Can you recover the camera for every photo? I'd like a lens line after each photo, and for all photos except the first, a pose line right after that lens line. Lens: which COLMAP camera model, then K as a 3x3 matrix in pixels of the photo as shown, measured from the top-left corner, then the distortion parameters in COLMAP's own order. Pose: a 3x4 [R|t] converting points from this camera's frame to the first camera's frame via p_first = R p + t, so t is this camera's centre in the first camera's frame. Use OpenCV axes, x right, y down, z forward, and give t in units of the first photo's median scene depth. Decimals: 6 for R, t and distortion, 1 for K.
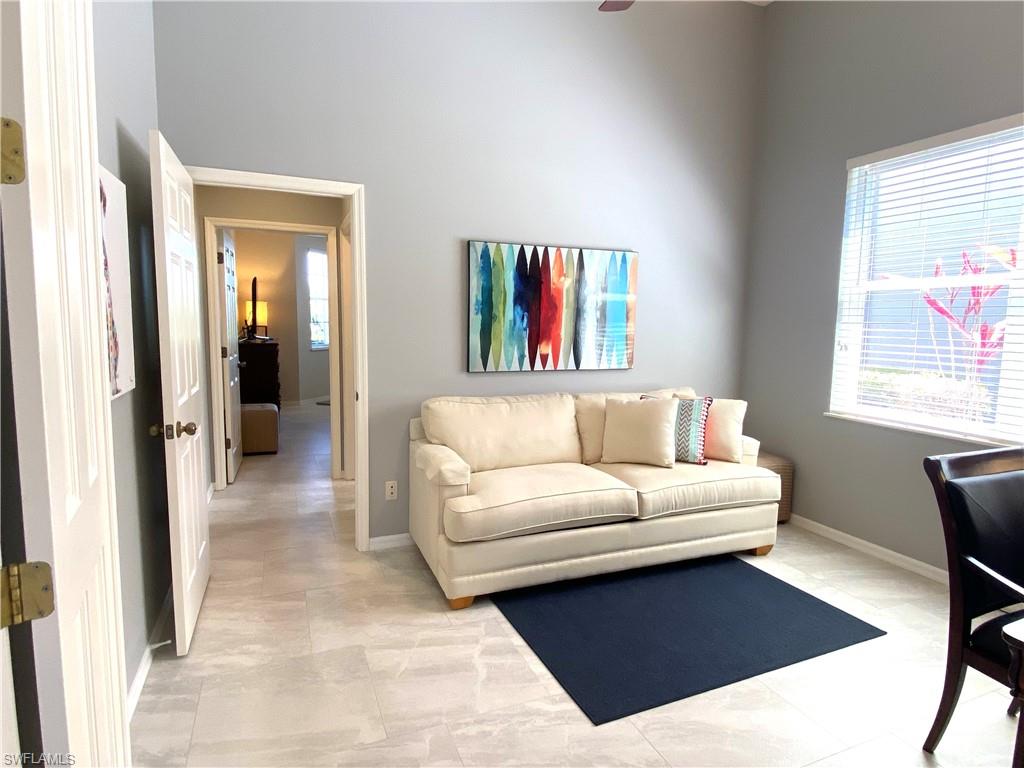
lens RADIAL K [[567.7, 0, 509.7], [0, 567.7, 382.6], [0, 0, 1]] dist [0.084701, -0.080819]
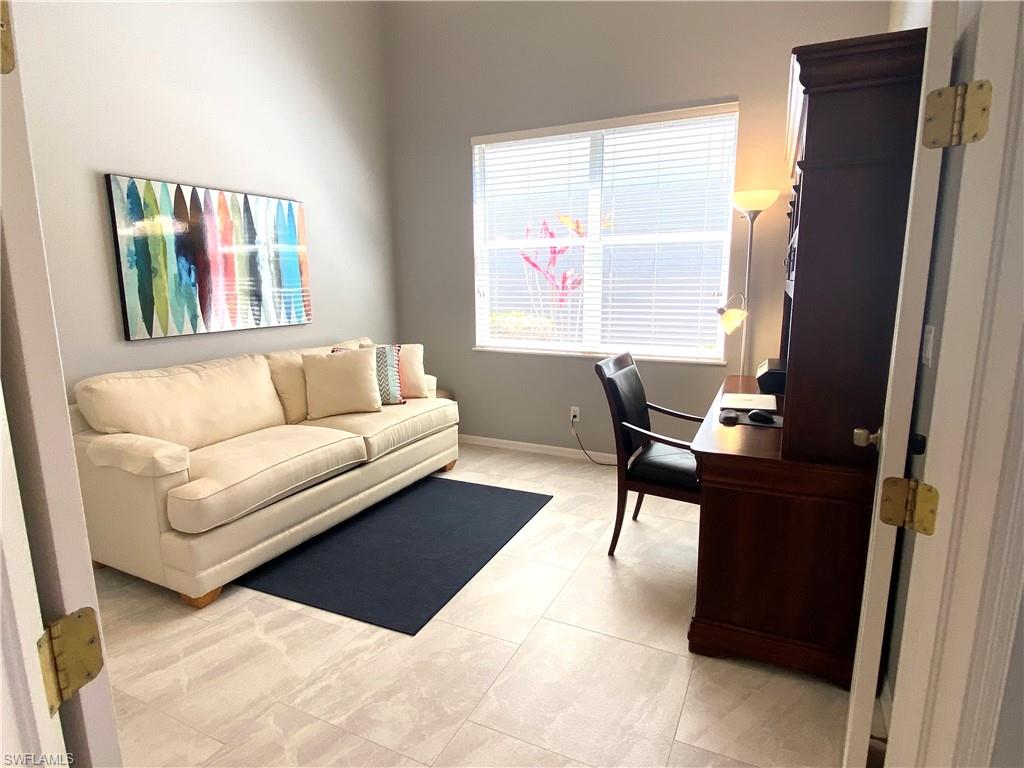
lens RADIAL K [[567.7, 0, 509.7], [0, 567.7, 382.6], [0, 0, 1]] dist [0.084701, -0.080819]
pose [[0.752938, -0.139322, 0.643175, -0.214283], [0.086855, 0.989822, 0.112734, -0.005338], [-0.652335, -0.029018, 0.757375, 0.021405]]
